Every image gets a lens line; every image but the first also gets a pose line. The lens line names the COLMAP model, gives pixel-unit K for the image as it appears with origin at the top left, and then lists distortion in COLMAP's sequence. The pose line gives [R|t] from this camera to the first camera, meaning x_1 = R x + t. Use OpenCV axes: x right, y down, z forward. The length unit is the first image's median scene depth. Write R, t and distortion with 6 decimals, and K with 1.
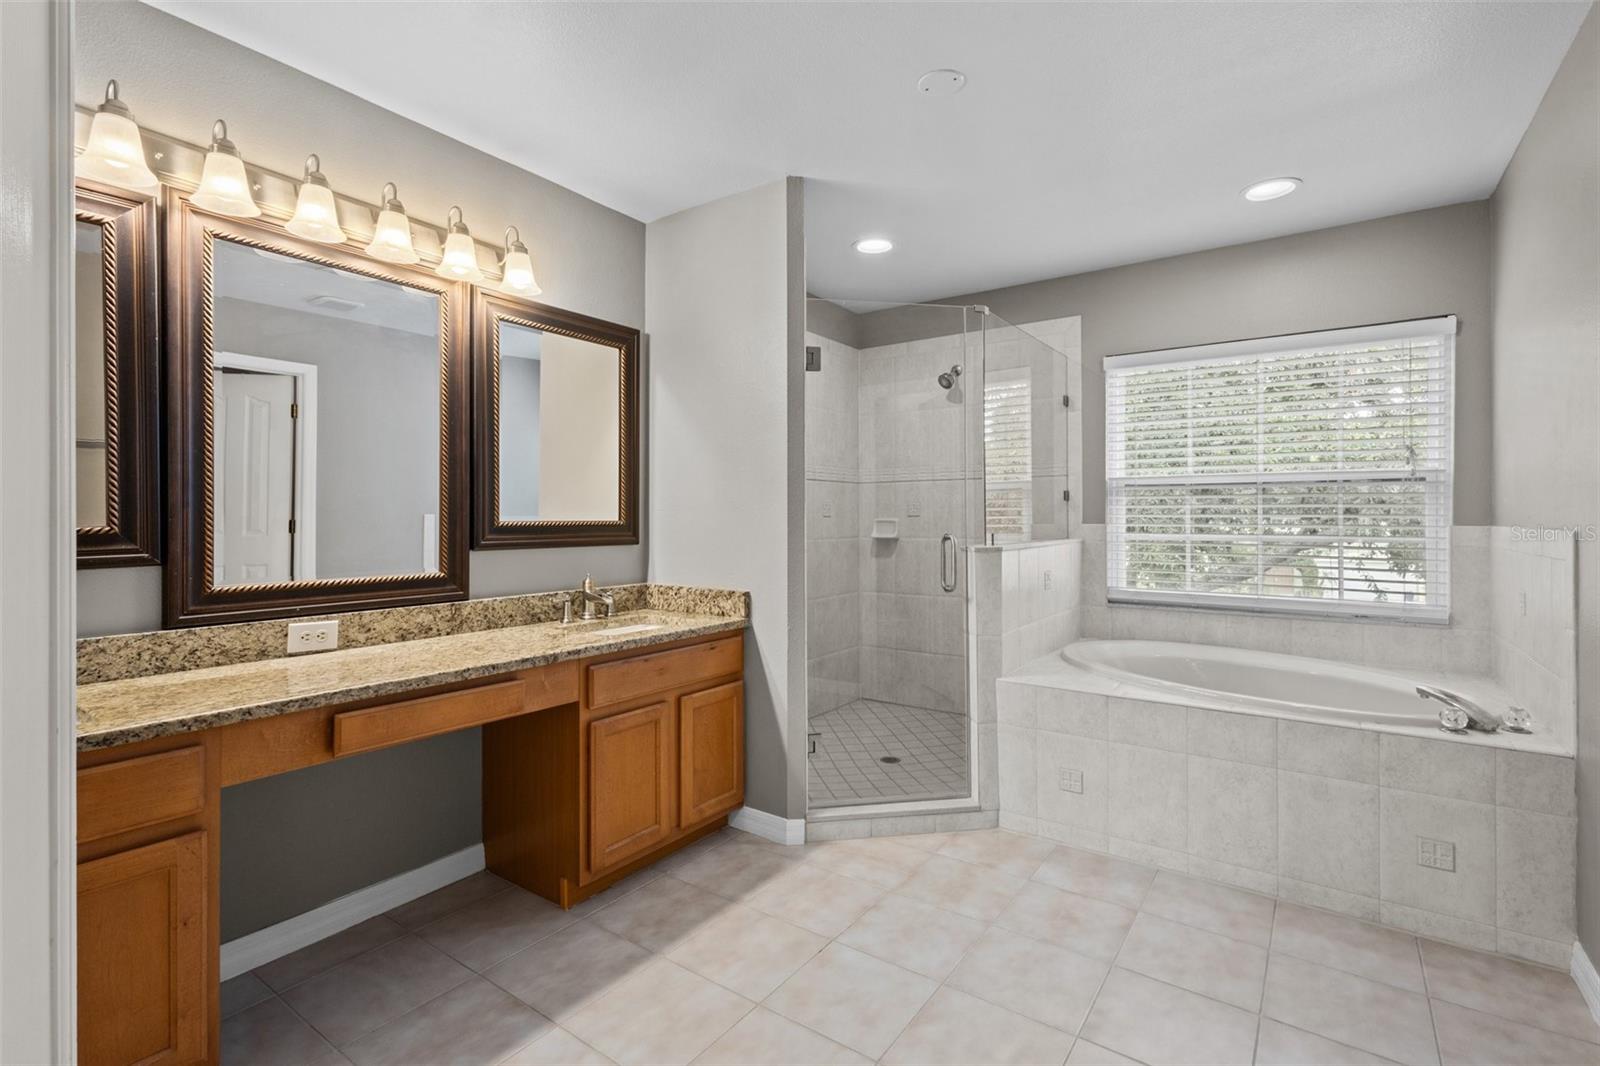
lens RADIAL K [[735.7, 0, 798.5], [0, 735.7, 530.4], [0, 0, 1]] dist [0.010365, -0.000235]
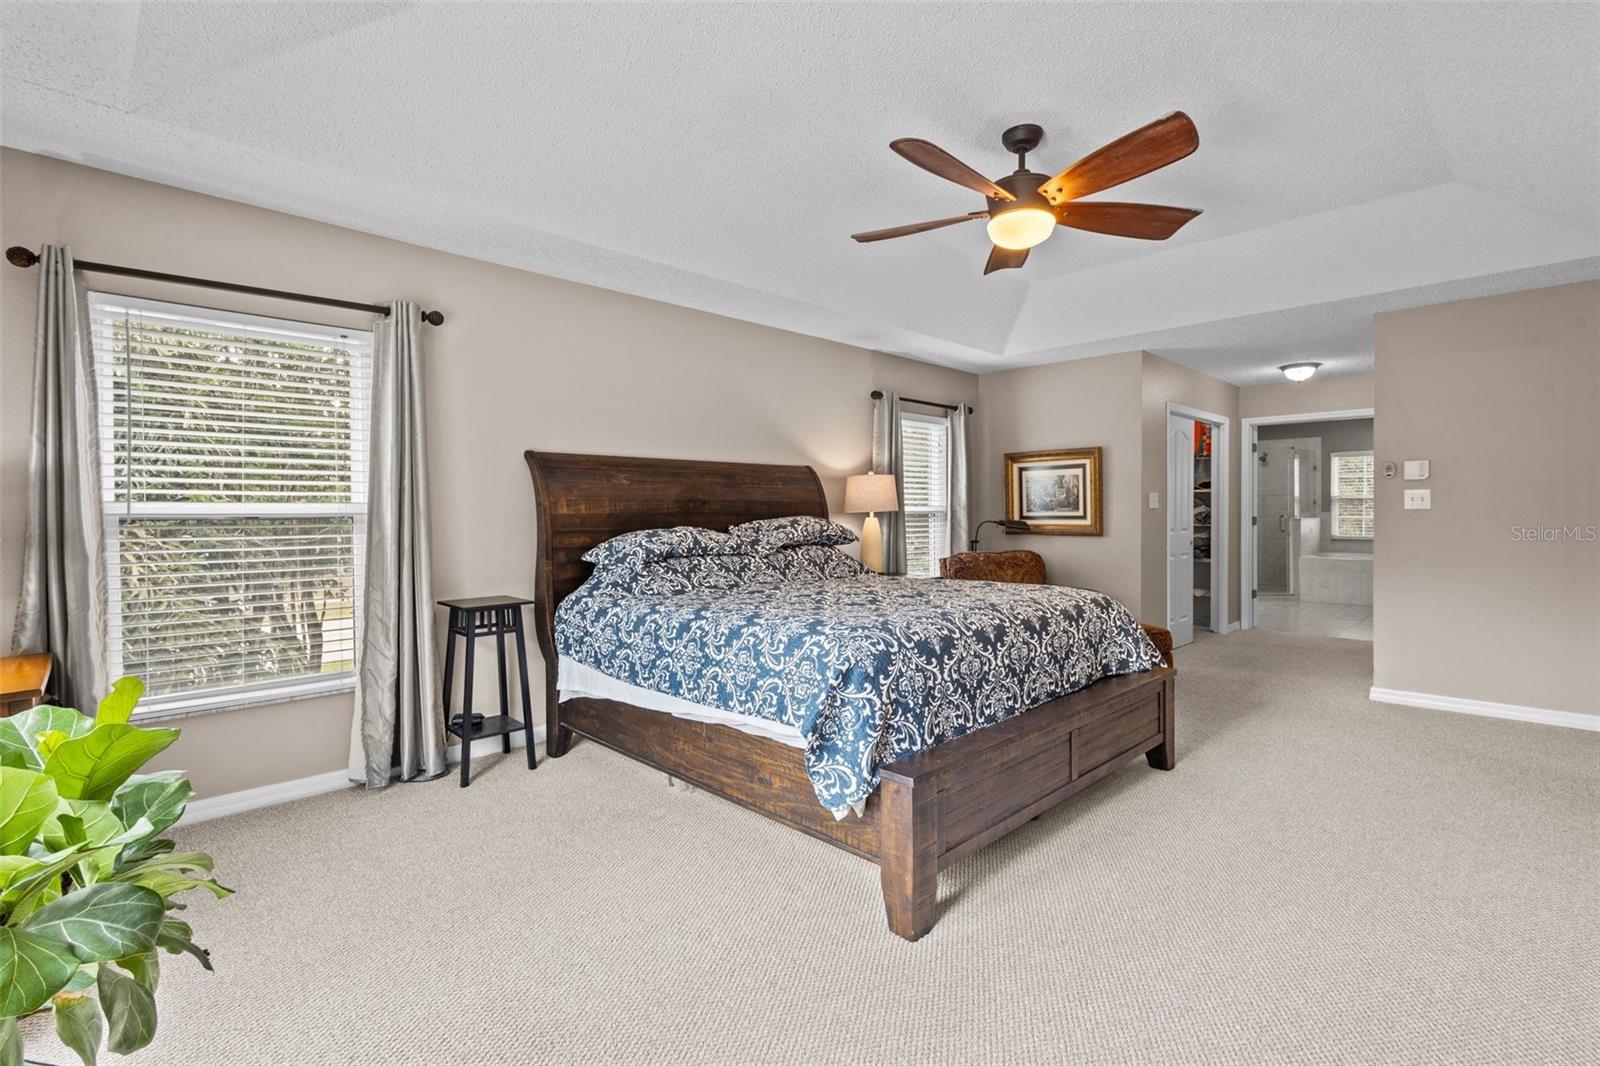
lens RADIAL K [[735.7, 0, 802.1], [0, 735.7, 525.1], [0, 0, 1]] dist [0.010365, -0.000235]
pose [[0.982294, -0.002559, -0.187327, -1.025469], [0.004720, 0.999927, 0.011091, -0.000888], [0.187285, -0.011779, 0.982235, -2.126290]]
